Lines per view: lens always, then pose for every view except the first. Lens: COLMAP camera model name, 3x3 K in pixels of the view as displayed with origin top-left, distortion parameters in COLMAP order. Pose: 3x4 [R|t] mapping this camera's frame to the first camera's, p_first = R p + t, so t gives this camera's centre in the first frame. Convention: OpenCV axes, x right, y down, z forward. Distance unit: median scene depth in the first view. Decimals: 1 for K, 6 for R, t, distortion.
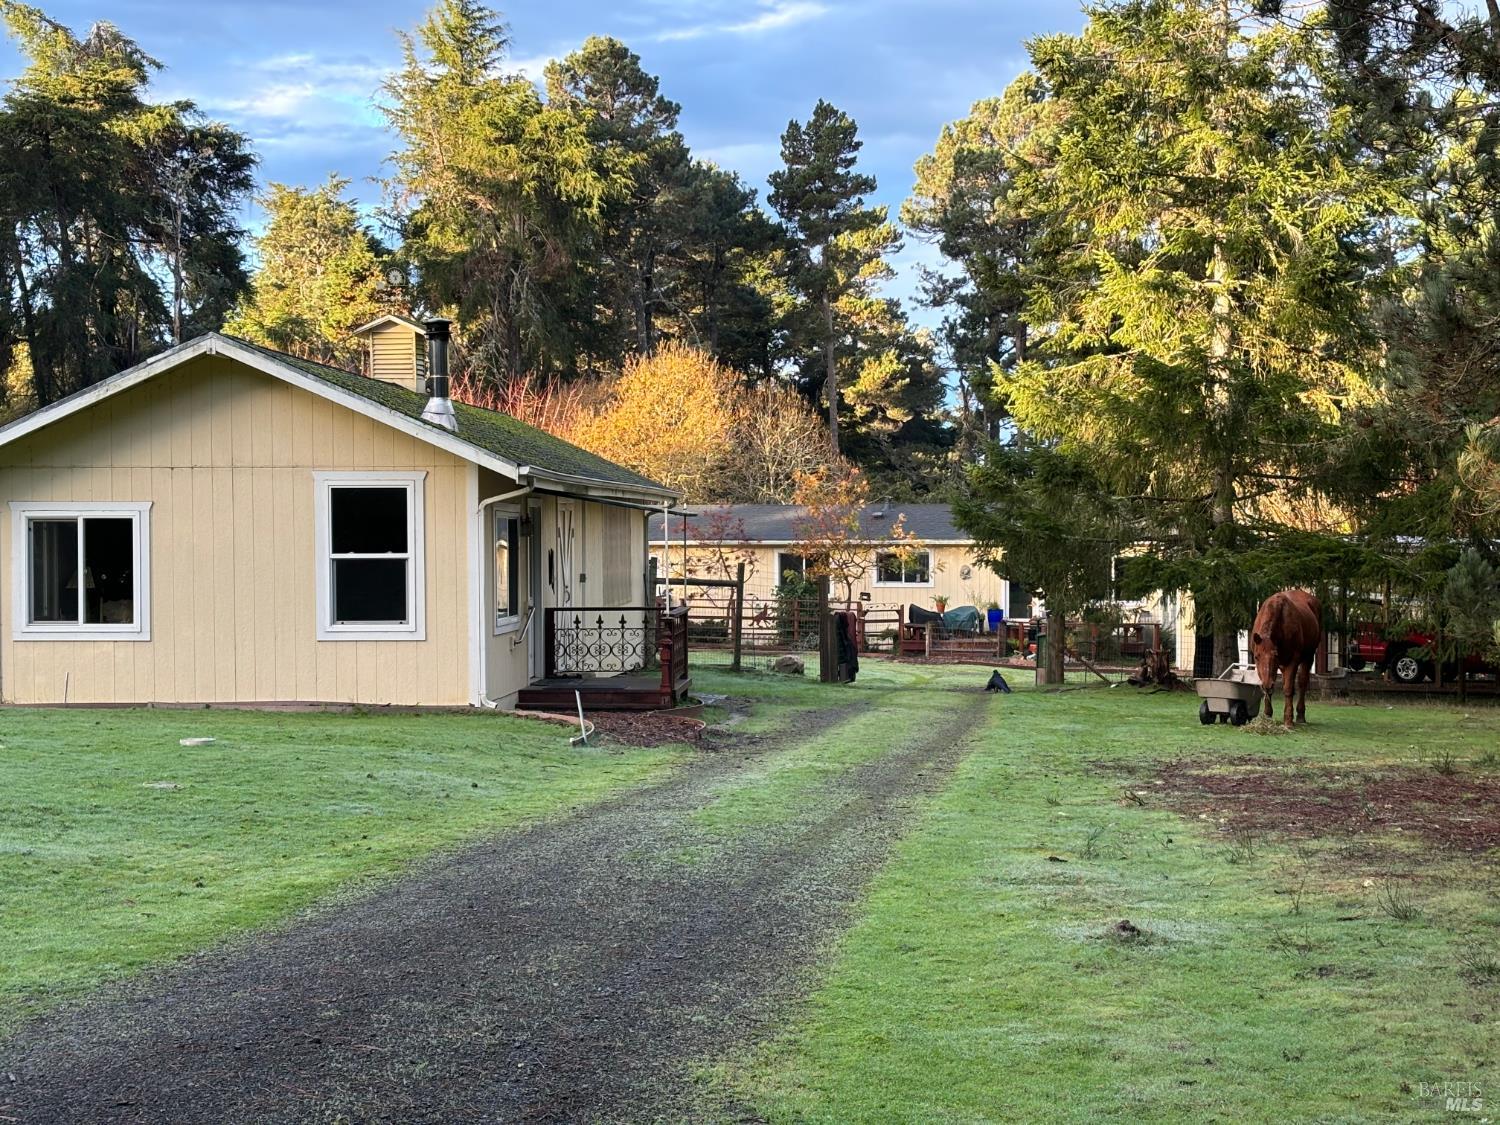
lens RADIAL K [[2305.7, 0, 749.7], [0, 2305.7, 563.7], [0, 0, 1]] dist [0.147204, 0.000000]
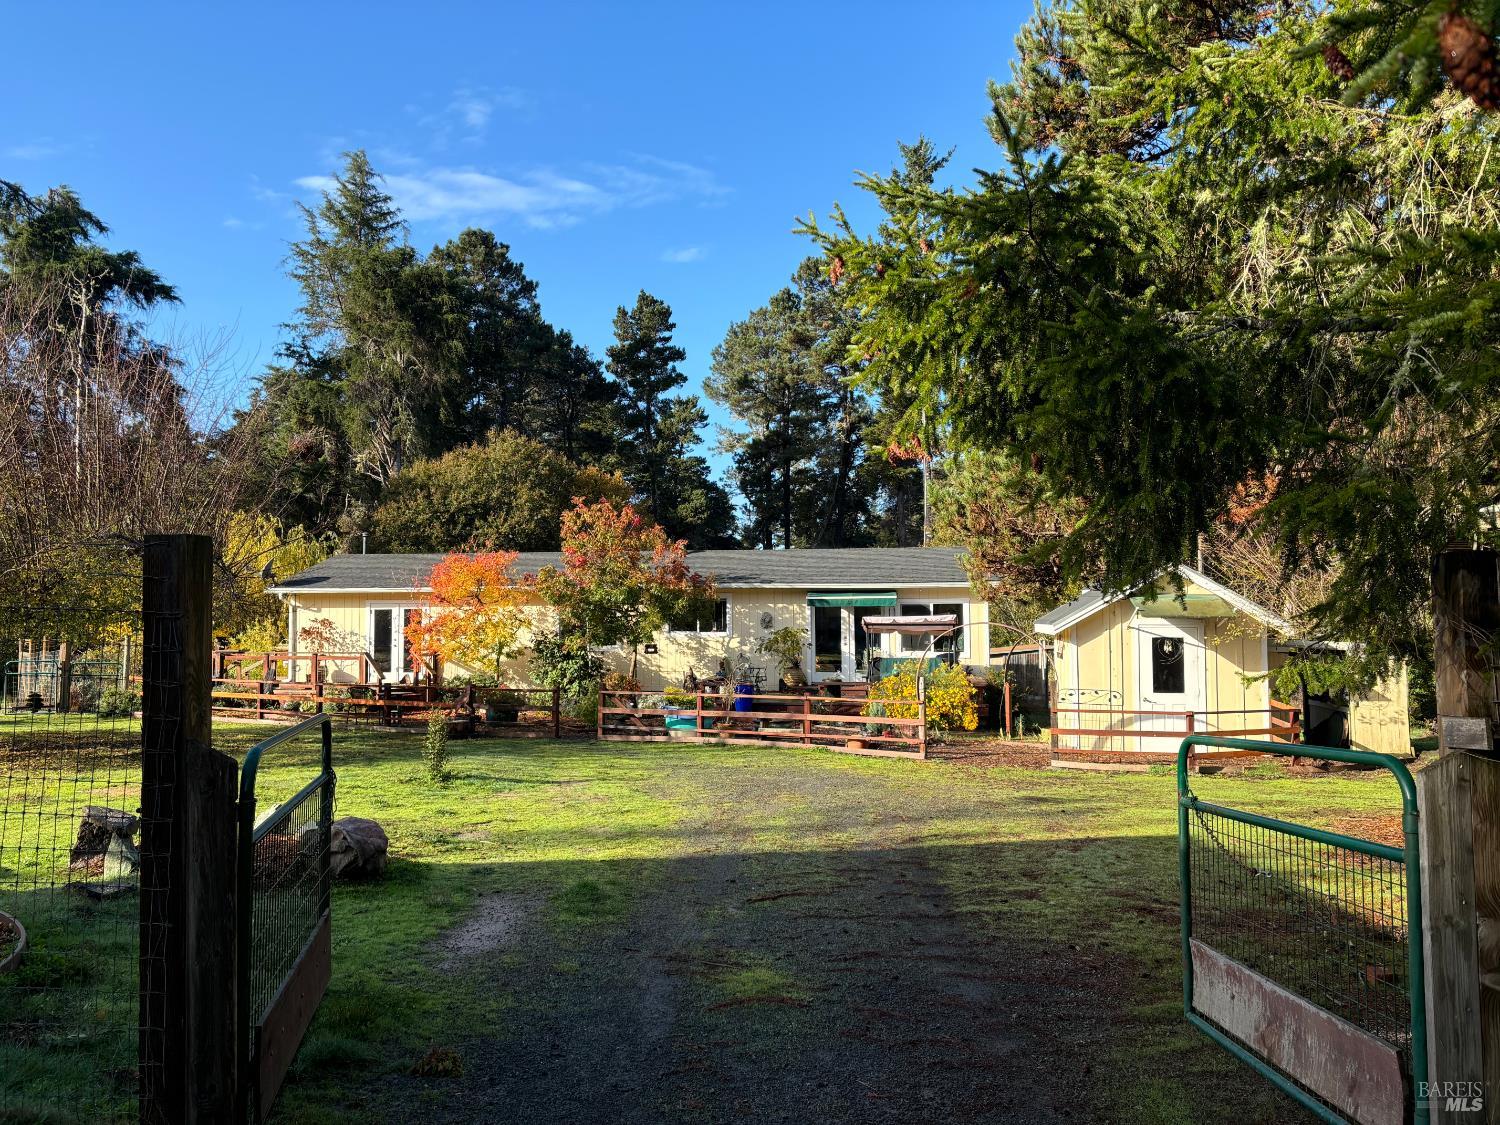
lens RADIAL K [[1153.2, 0, 732.9], [0, 1153.2, 576.3], [0, 0, 1]] dist [0.040982, -0.020715]
pose [[0.996307, 0.003110, 0.085802, 0.023961], [0.001402, 0.998621, -0.052473, 0.005555], [-0.085847, 0.052399, 0.994929, 0.315401]]
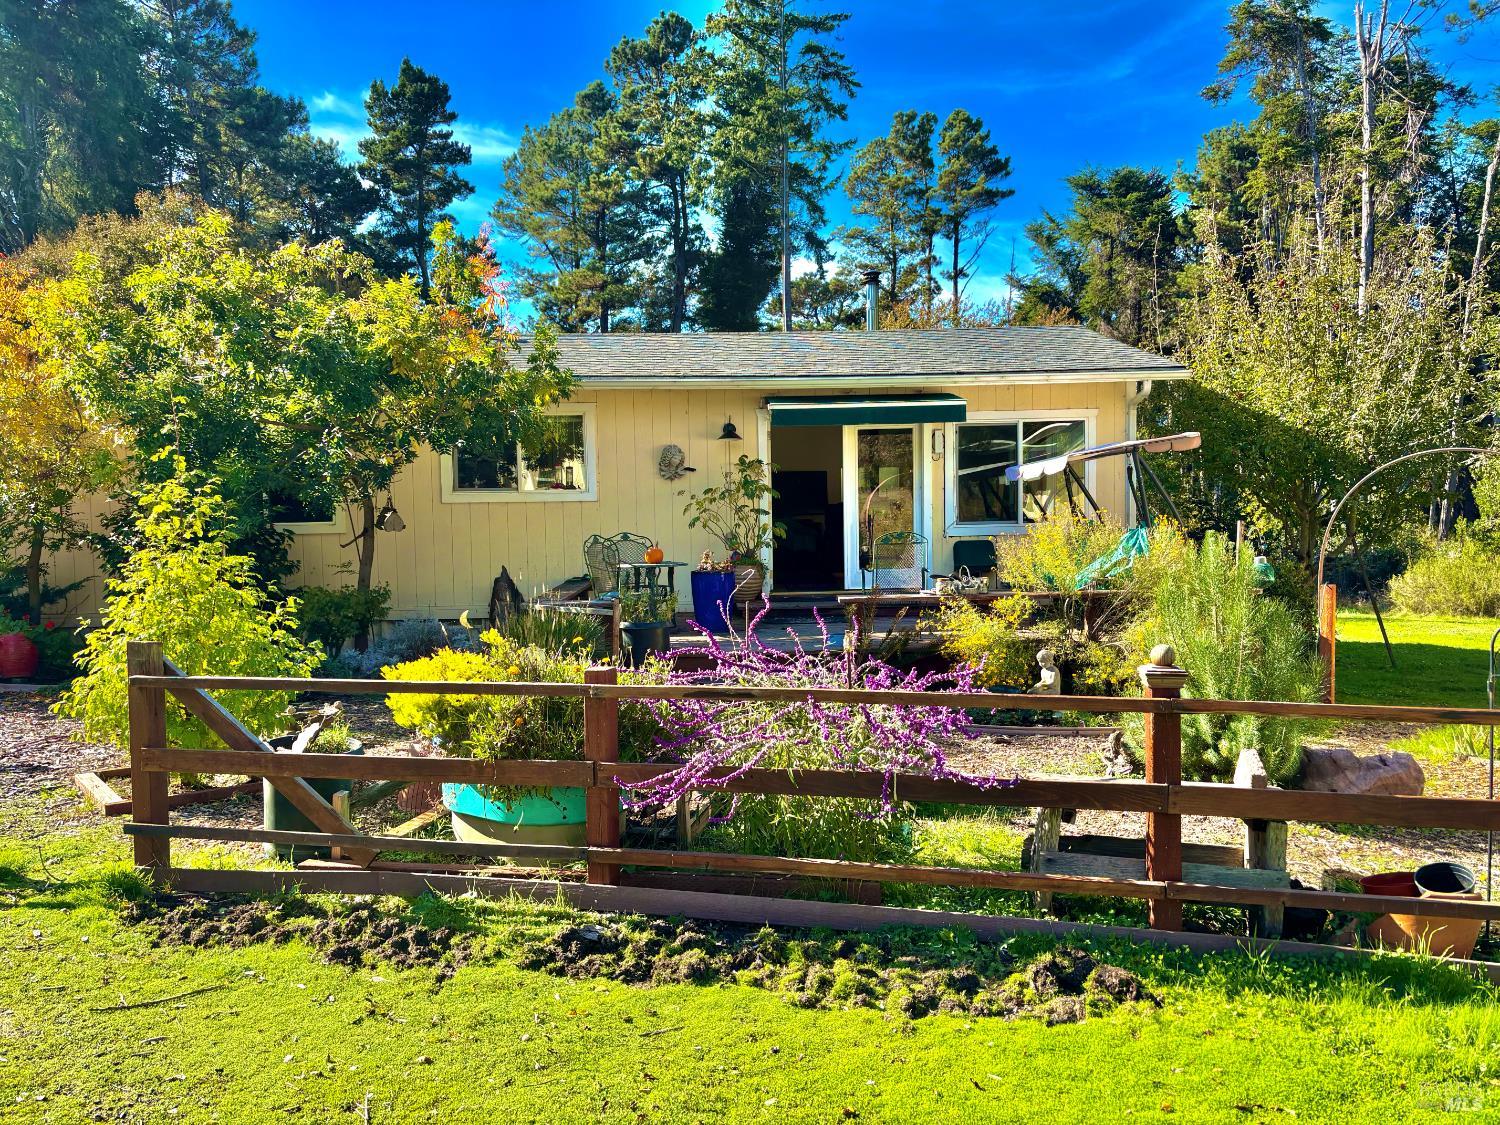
lens RADIAL K [[1153.2, 0, 762.4], [0, 1153.2, 566.7], [0, 0, 1]] dist [0.040982, -0.020715]
pose [[0.959362, -0.027889, 0.280796, 0.028810], [0.019883, 0.999312, 0.031321, 0.009124], [-0.281477, -0.024465, 0.959256, 0.450566]]
